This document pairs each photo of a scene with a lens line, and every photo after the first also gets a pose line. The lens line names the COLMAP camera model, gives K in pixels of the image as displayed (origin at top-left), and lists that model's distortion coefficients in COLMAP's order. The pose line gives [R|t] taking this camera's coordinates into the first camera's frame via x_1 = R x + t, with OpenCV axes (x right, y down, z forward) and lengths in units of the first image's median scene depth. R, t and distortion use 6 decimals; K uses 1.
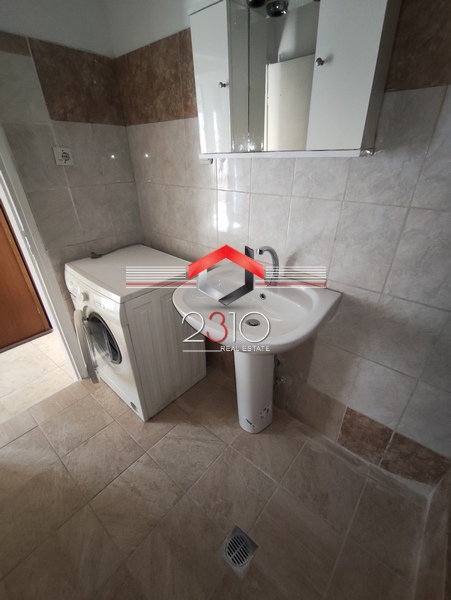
lens RADIAL K [[264.0, 0, 225.5], [0, 264.0, 306.7], [0, 0, 1]] dist [-0.008921, 0.007769]
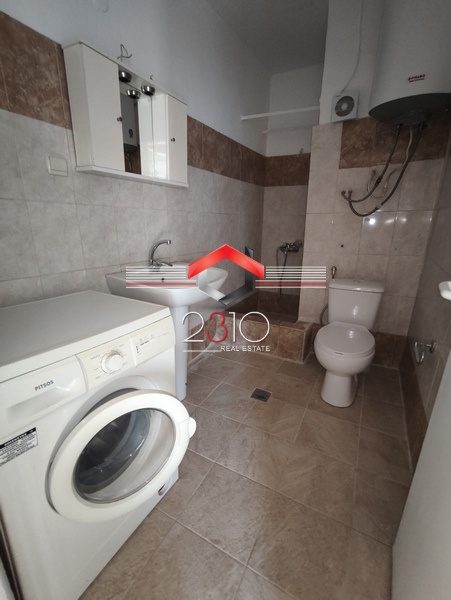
lens RADIAL K [[267.5, 0, 225.5], [0, 267.5, 301.6], [0, 0, 1]] dist [0.001648, 0.000655]
pose [[-0.204136, -0.275201, 0.939464, -1.219552], [0.471803, 0.813205, 0.340733, -0.257853], [-0.857747, 0.512798, -0.036164, 0.825127]]
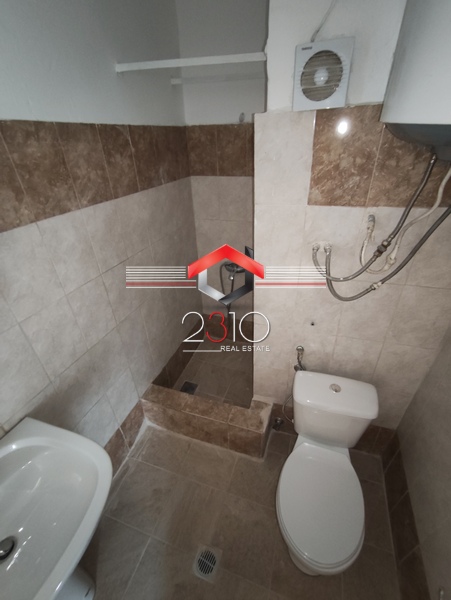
lens RADIAL K [[265.6, 0, 227.1], [0, 265.6, 305.0], [0, 0, 1]] dist [-0.002752, -0.000064]
pose [[-0.370978, -0.476390, 0.797138, -0.348499], [0.484484, 0.633024, 0.603784, -0.469880], [-0.792244, 0.610191, -0.004035, 0.169203]]
